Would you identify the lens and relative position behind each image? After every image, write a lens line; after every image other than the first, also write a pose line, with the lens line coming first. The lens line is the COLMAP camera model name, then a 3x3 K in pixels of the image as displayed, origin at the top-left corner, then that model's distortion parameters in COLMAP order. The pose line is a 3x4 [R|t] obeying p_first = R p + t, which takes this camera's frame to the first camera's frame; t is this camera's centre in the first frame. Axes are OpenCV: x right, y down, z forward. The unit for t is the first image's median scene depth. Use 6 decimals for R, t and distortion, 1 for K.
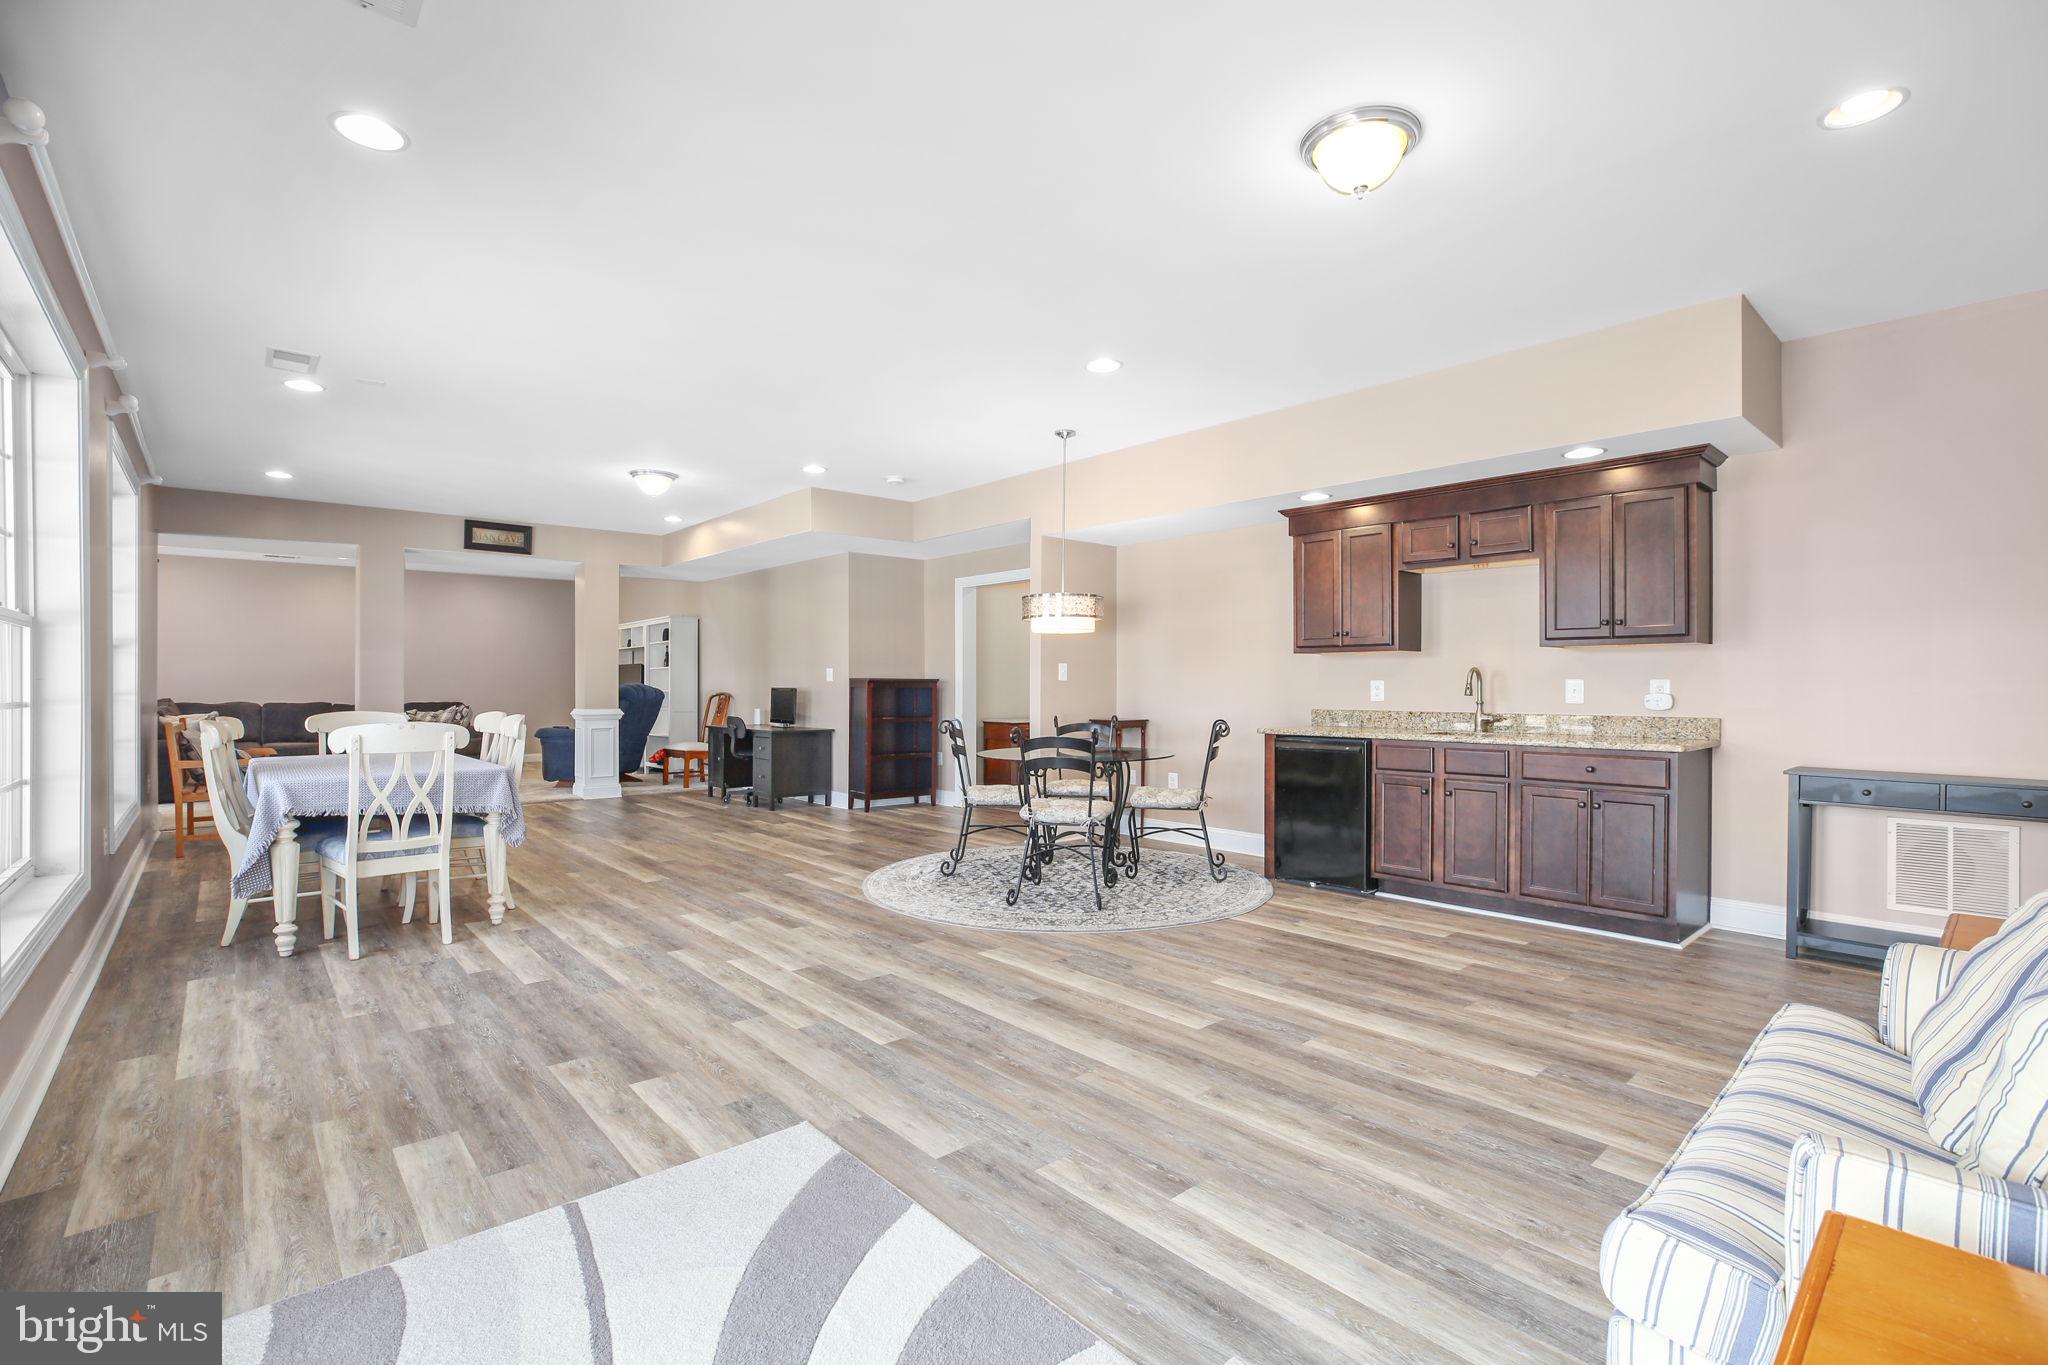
lens RADIAL K [[943.3, 0, 1024.0], [0, 943.3, 682.5], [0, 0, 1]] dist [-0.003036, 0.000047]
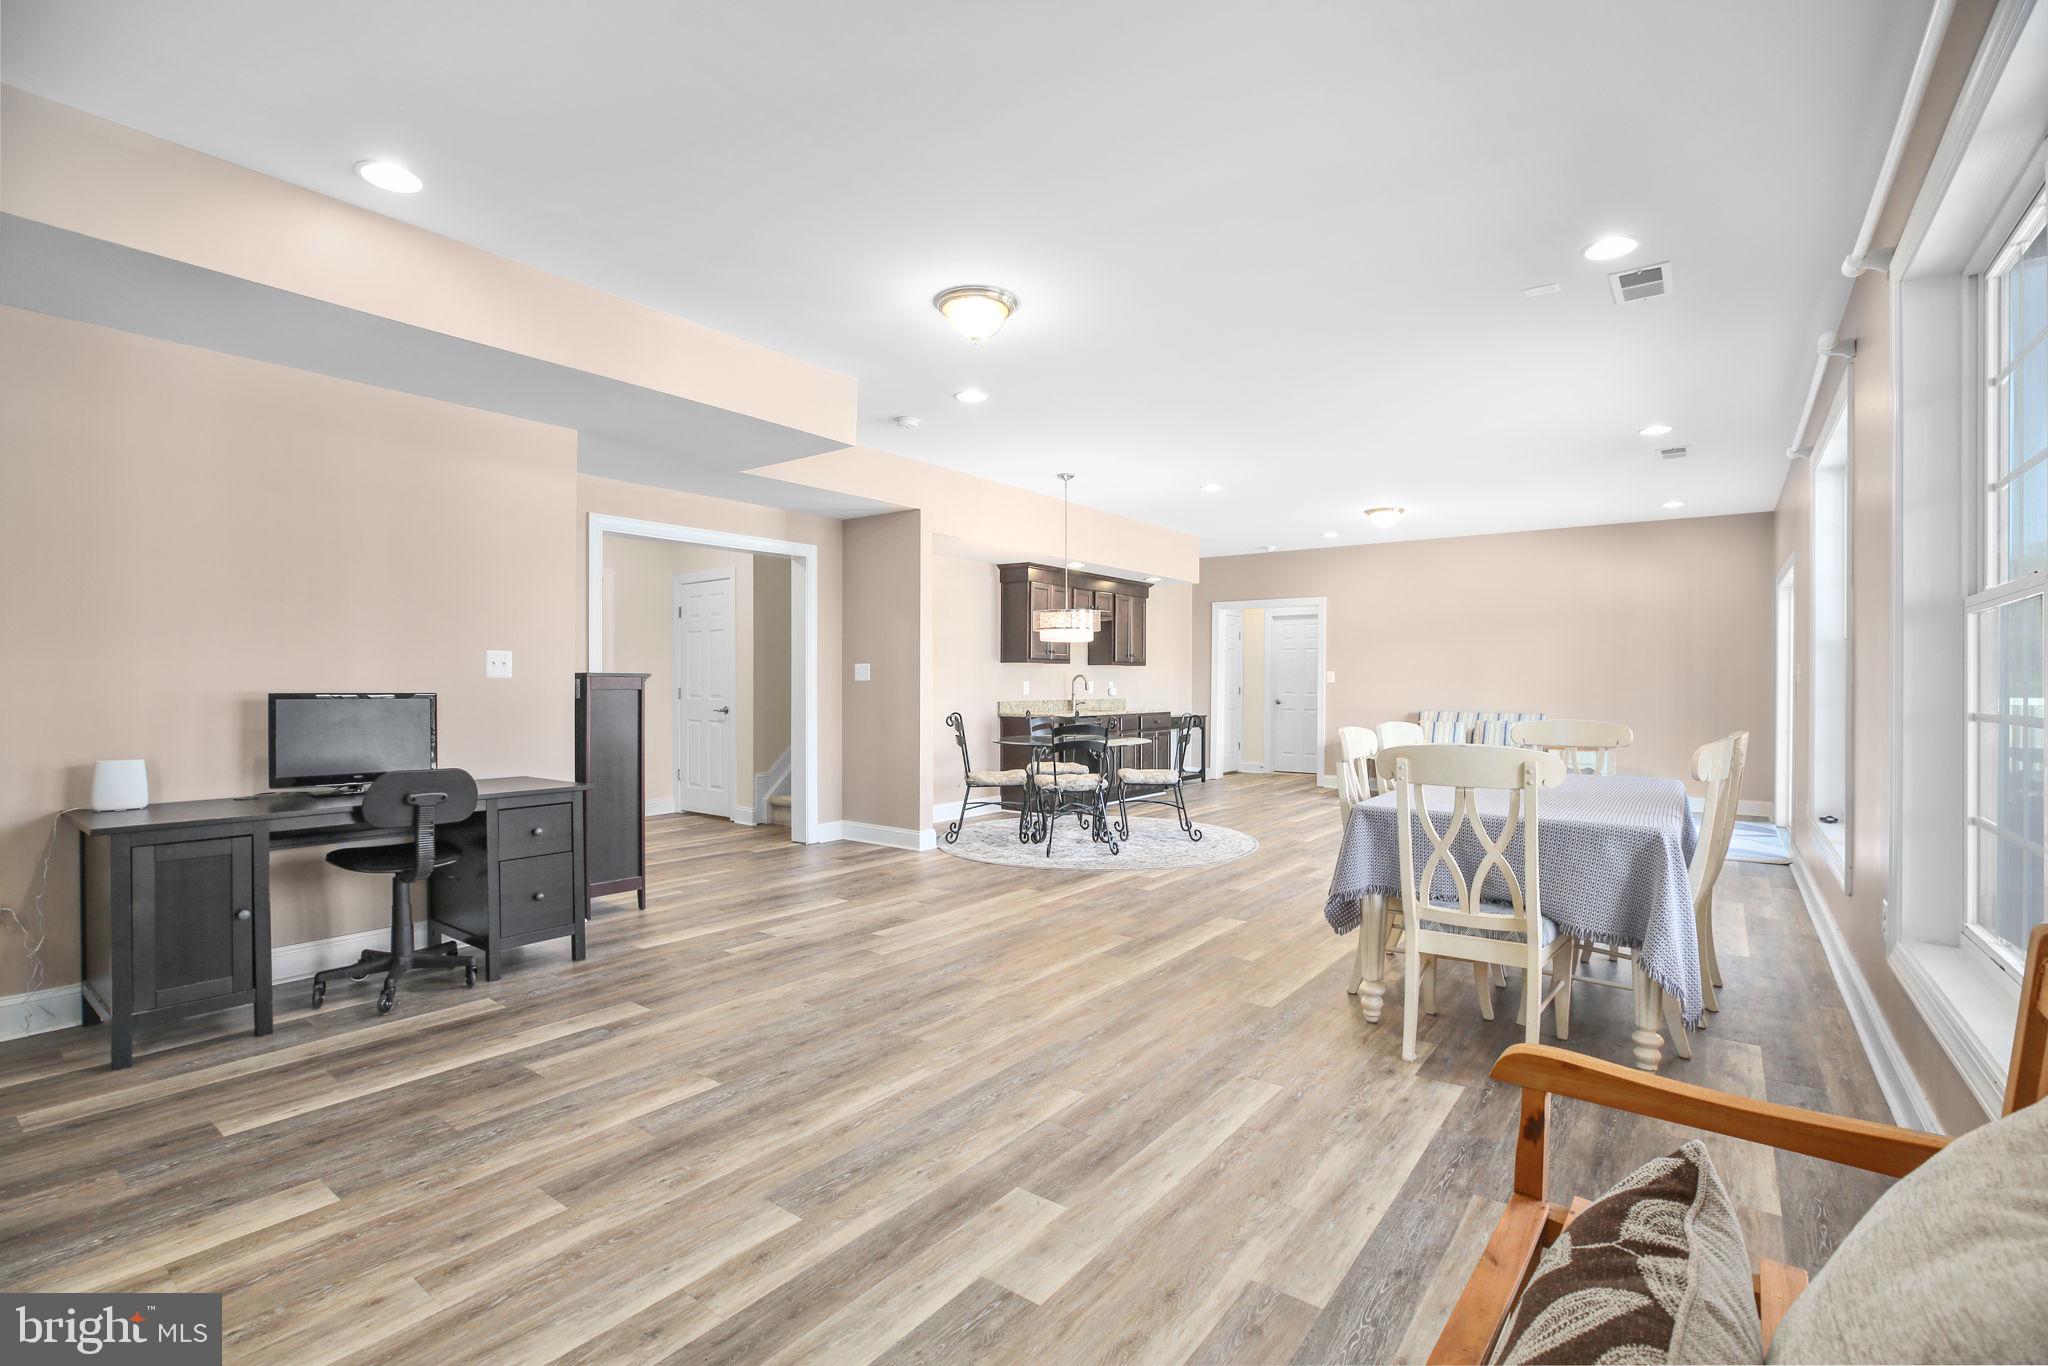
lens RADIAL K [[943.3, 0, 1024.0], [0, 943.3, 683.0], [0, 0, 1]] dist [-0.003036, 0.000047]
pose [[-0.207404, -0.004200, 0.978246, -1.137325], [-0.003924, 0.999986, 0.003462, -0.002063], [-0.978248, -0.003120, -0.207418, 1.311826]]
